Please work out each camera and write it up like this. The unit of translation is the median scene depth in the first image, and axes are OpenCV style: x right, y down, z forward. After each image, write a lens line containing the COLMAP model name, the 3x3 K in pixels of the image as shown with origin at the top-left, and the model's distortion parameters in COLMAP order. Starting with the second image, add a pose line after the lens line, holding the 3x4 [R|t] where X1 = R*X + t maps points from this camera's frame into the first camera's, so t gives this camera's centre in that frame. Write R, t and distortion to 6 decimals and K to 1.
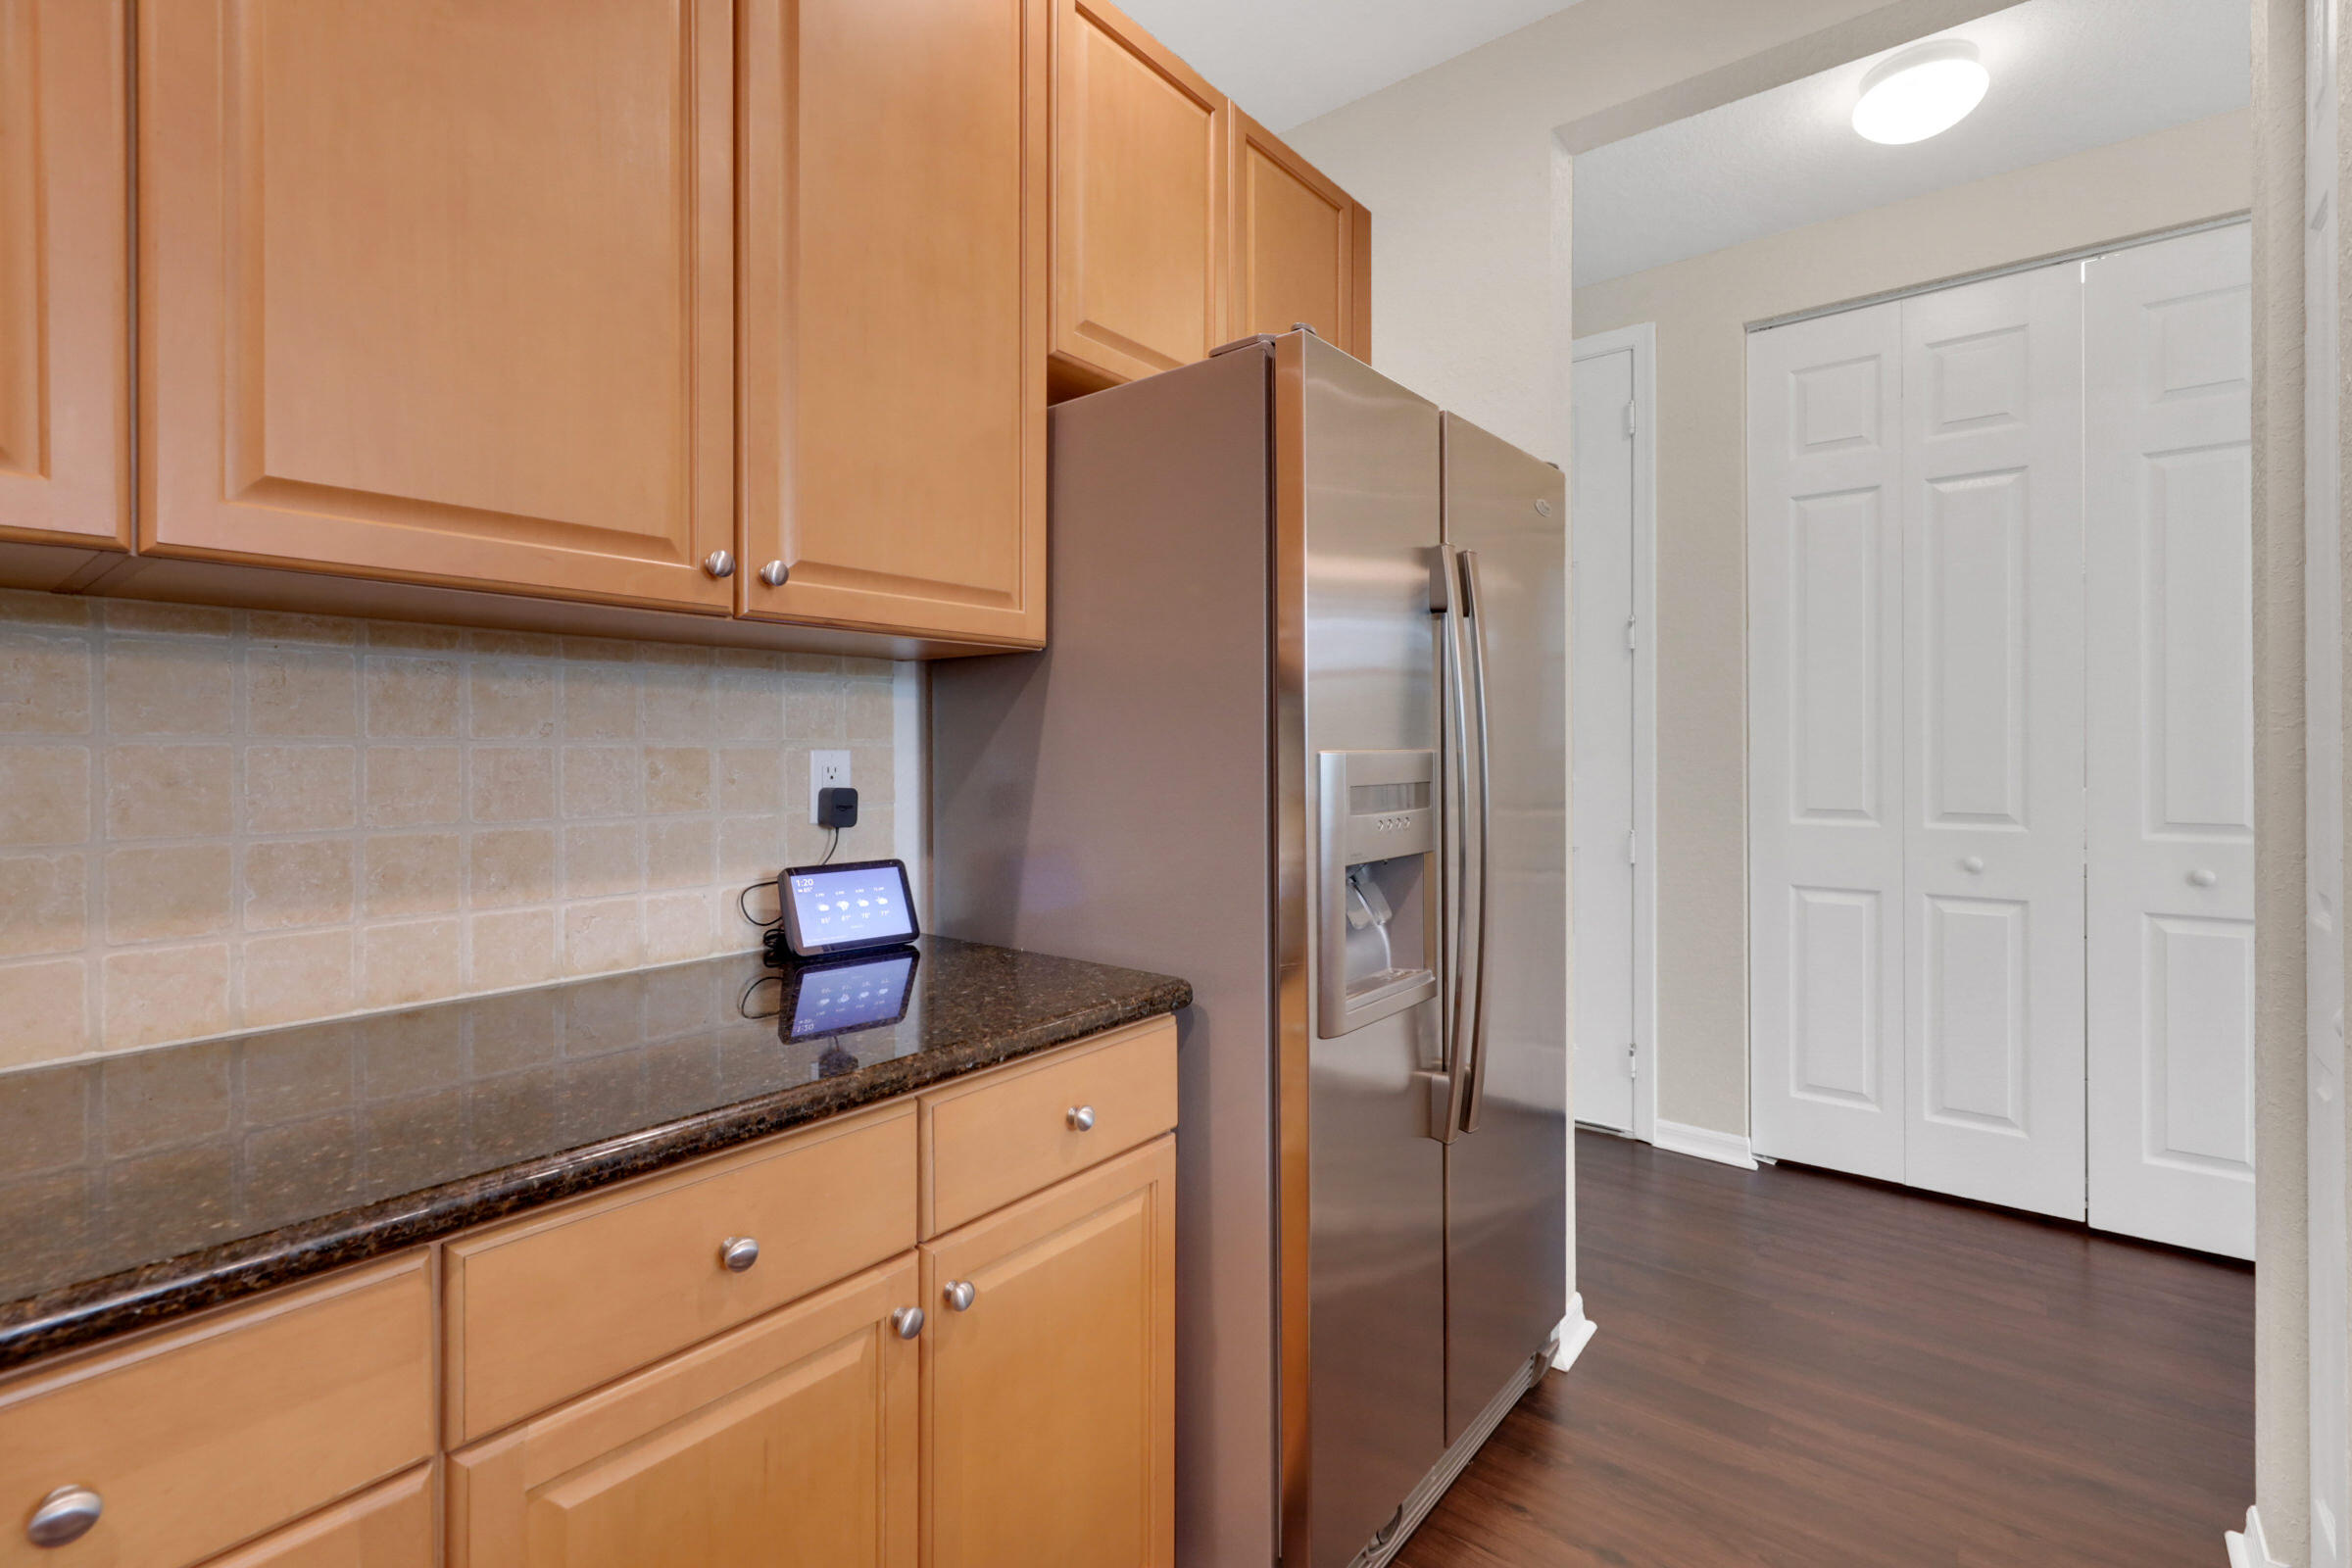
lens RADIAL K [[1072.5, 0, 1173.9], [0, 1072.5, 752.4], [0, 0, 1]] dist [-0.001272, -0.000215]
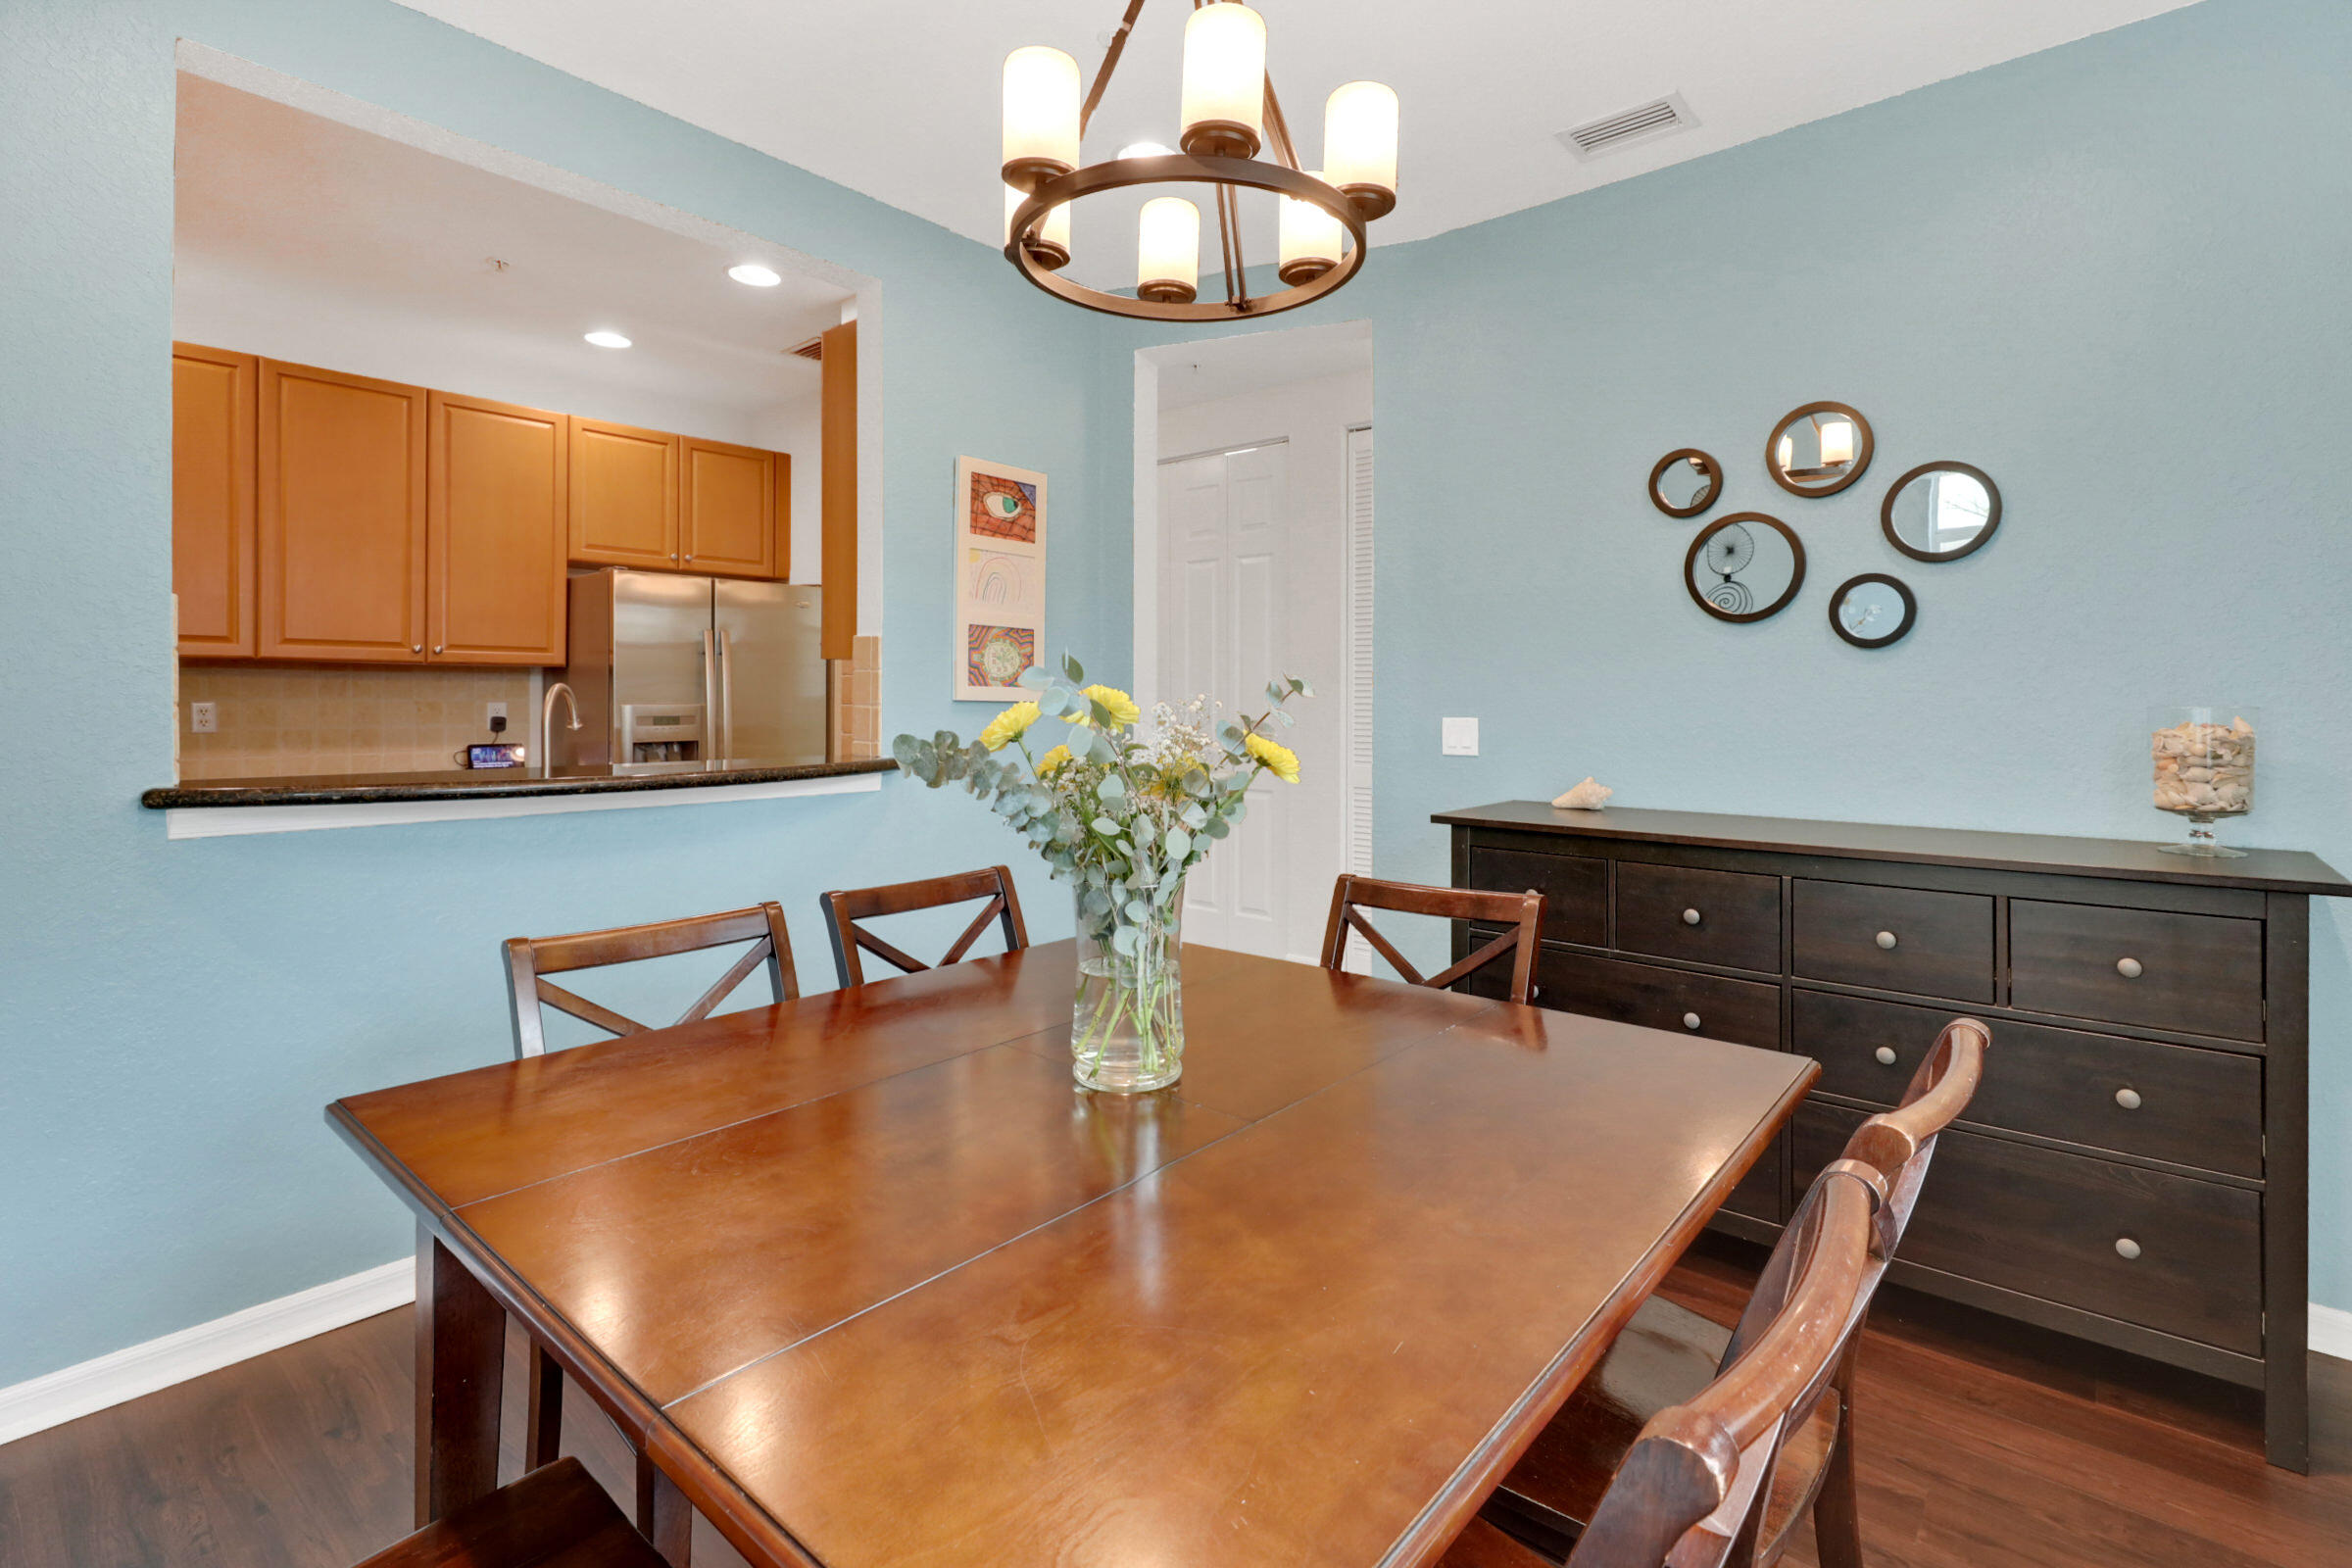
lens RADIAL K [[1084.3, 0, 1187.4], [0, 1084.3, 717.6], [0, 0, 1]] dist [0.002017, 0.000551]
pose [[0.999871, 0.005971, -0.014891, 1.615934], [-0.005763, 0.999886, 0.013924, -0.014261], [0.014973, -0.013836, 0.999792, -1.883357]]
